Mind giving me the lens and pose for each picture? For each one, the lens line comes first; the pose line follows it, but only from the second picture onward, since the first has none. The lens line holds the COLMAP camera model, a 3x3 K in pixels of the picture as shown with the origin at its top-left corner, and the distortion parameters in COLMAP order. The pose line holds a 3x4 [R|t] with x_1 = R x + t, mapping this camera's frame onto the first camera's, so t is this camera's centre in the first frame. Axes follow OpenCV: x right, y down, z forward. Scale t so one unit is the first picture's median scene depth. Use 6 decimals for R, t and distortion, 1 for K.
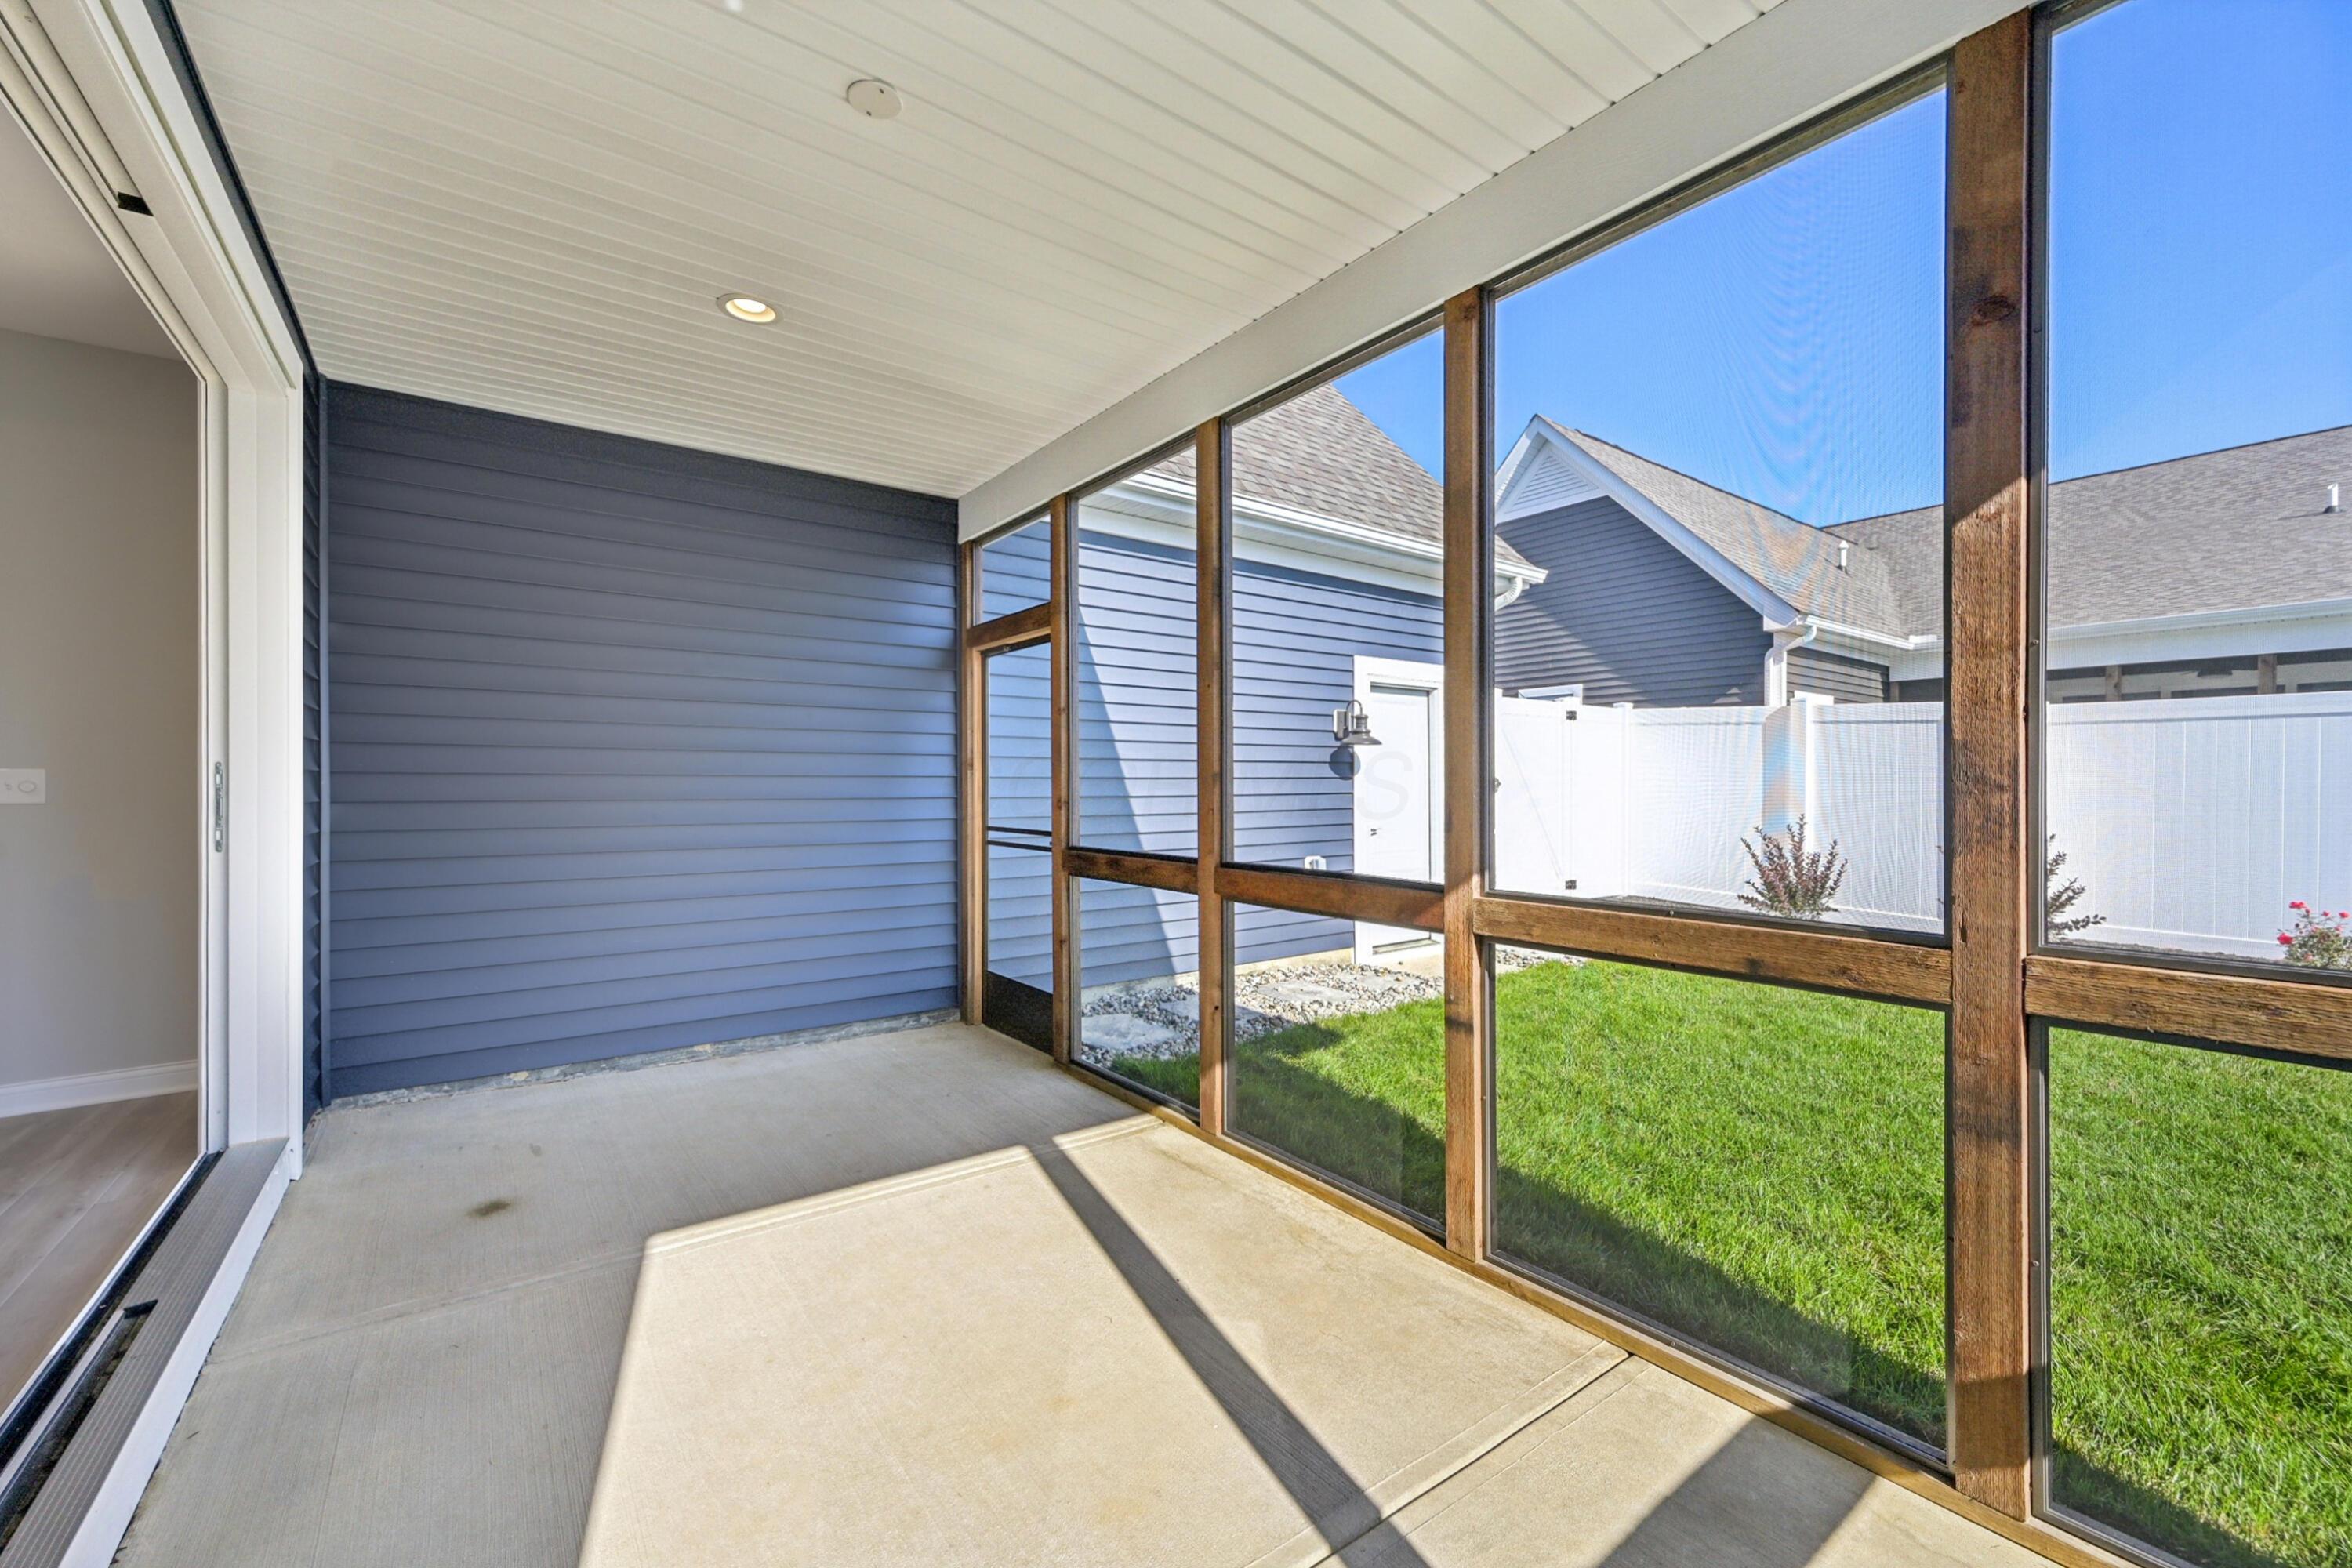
lens RADIAL K [[943.5, 0, 1177.0], [0, 943.5, 767.7], [0, 0, 1]] dist [0.001282, 0.000078]
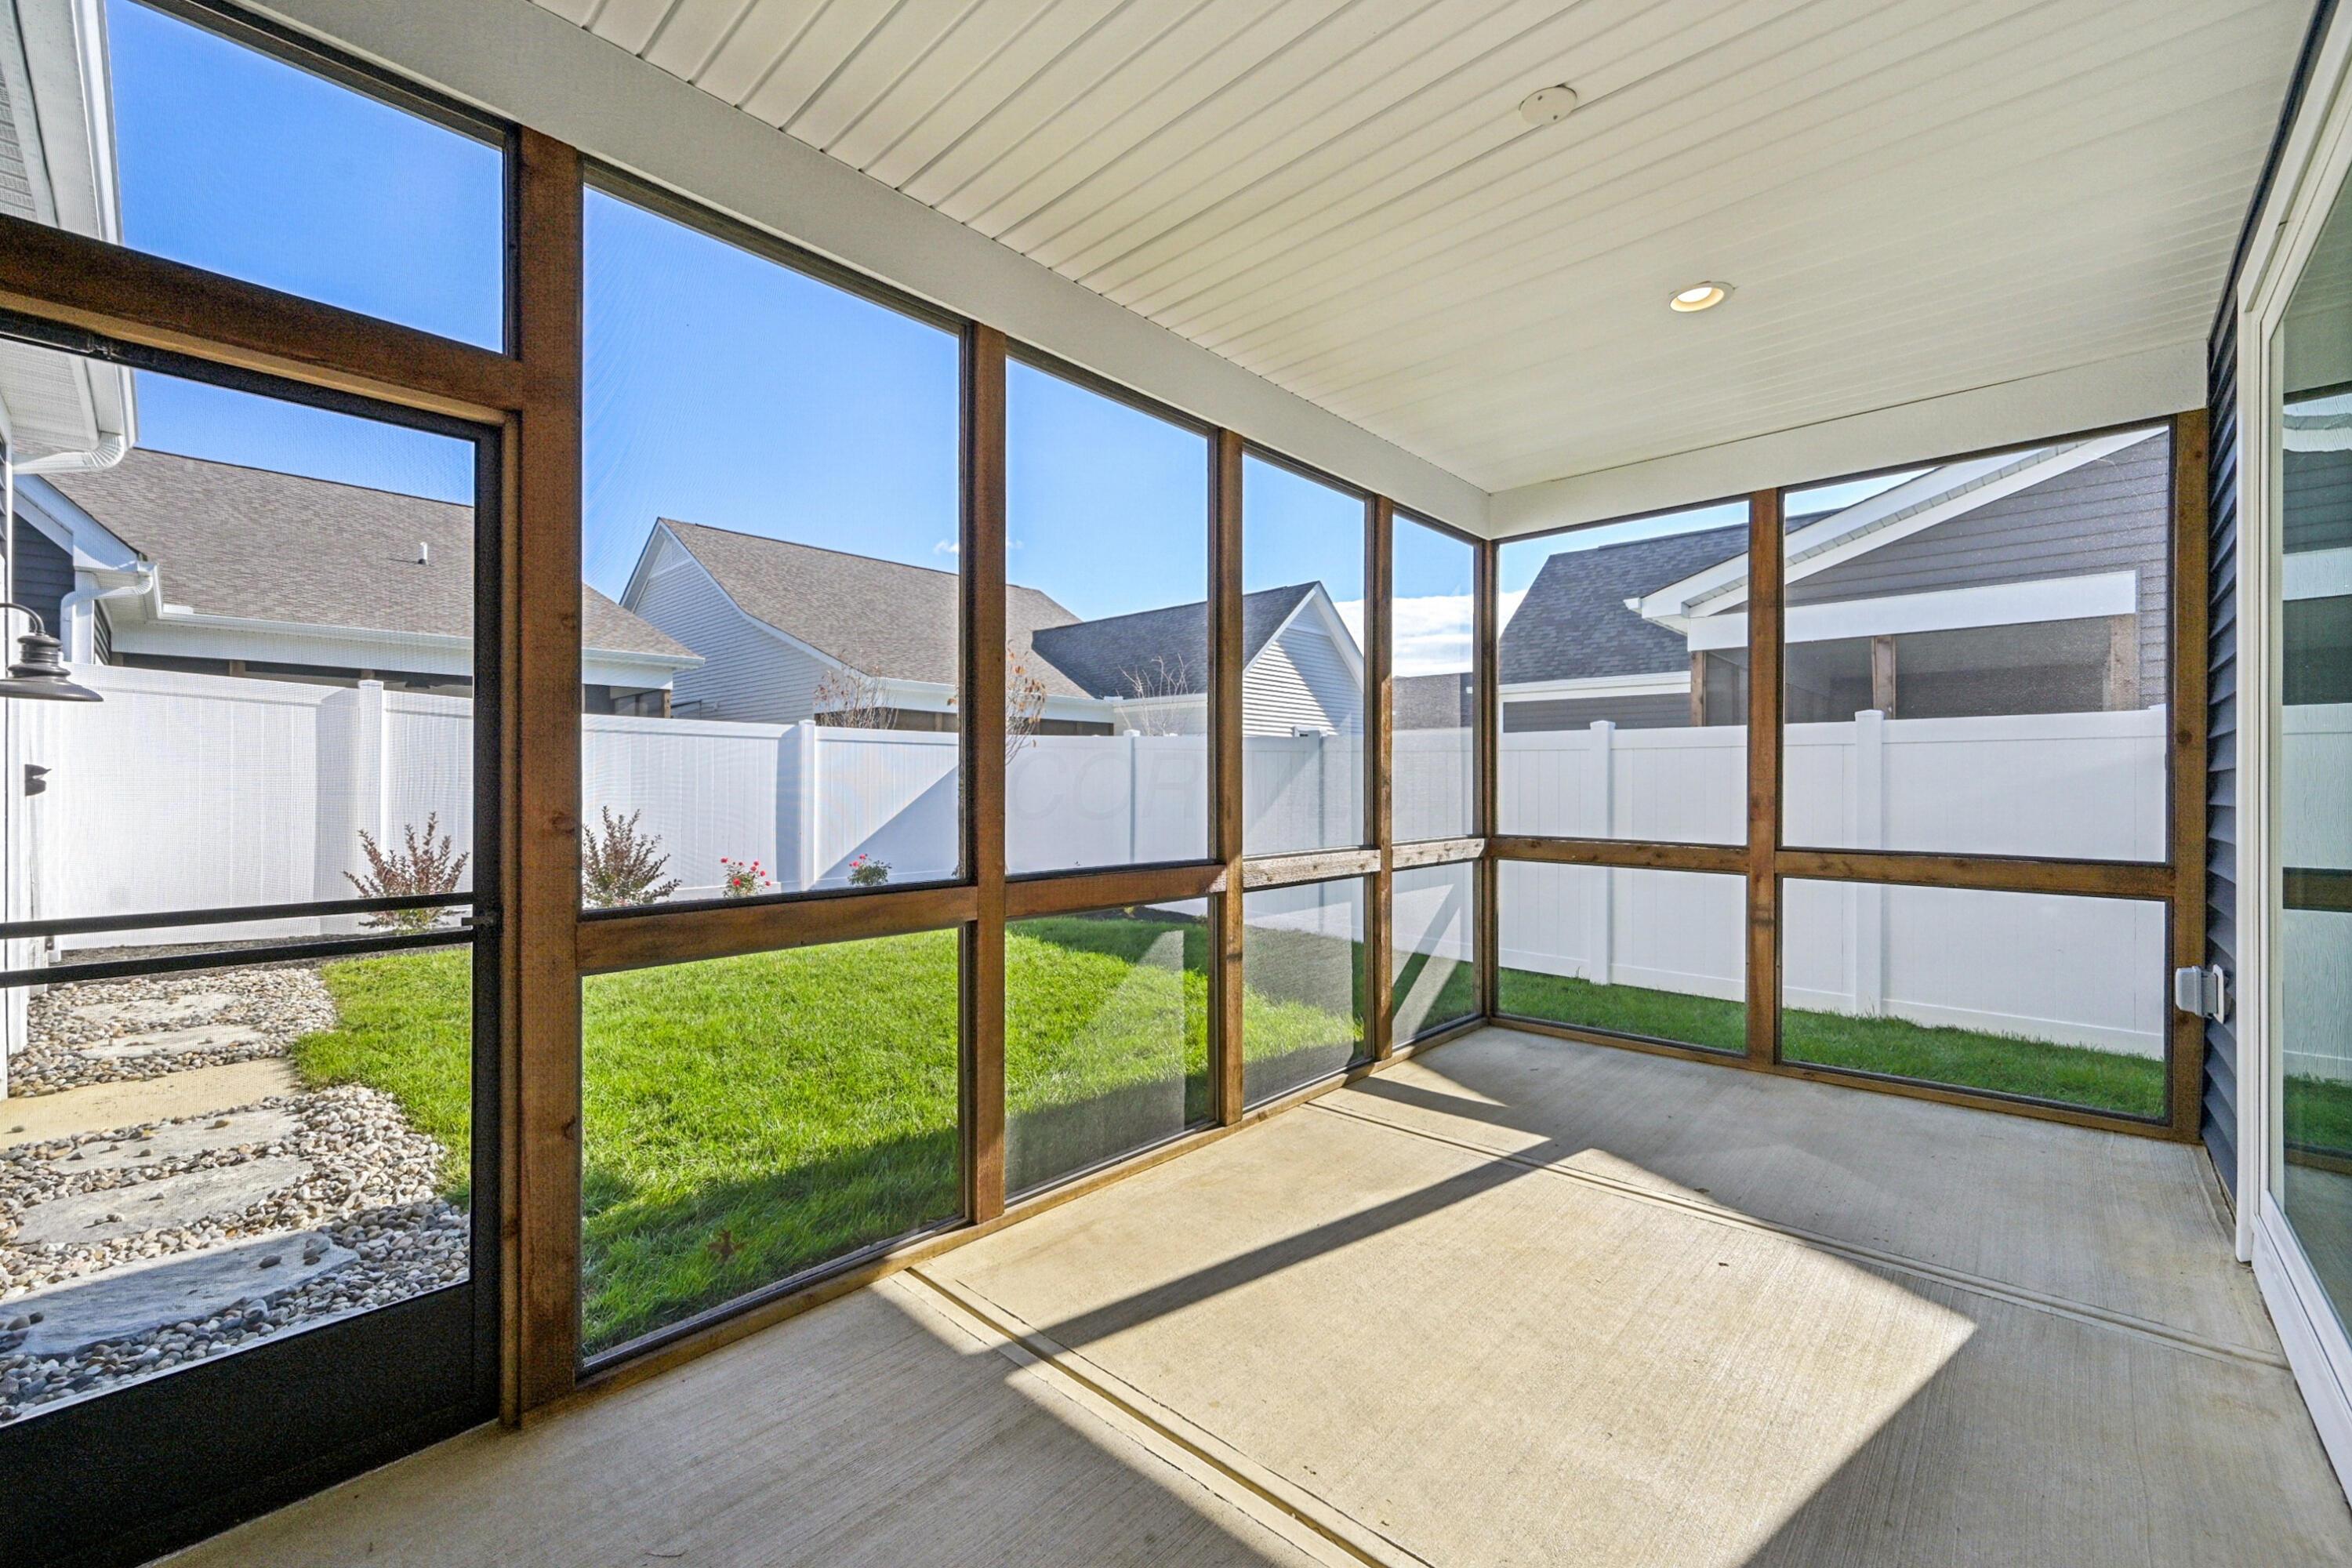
lens RADIAL K [[943.5, 0, 1177.0], [0, 943.5, 767.7], [0, 0, 1]] dist [0.001282, 0.000078]
pose [[-0.179386, 0.014615, 0.983670, -0.450533], [-0.018478, 0.999663, -0.018222, 0.010229], [-0.983605, -0.021445, -0.179055, 0.576224]]
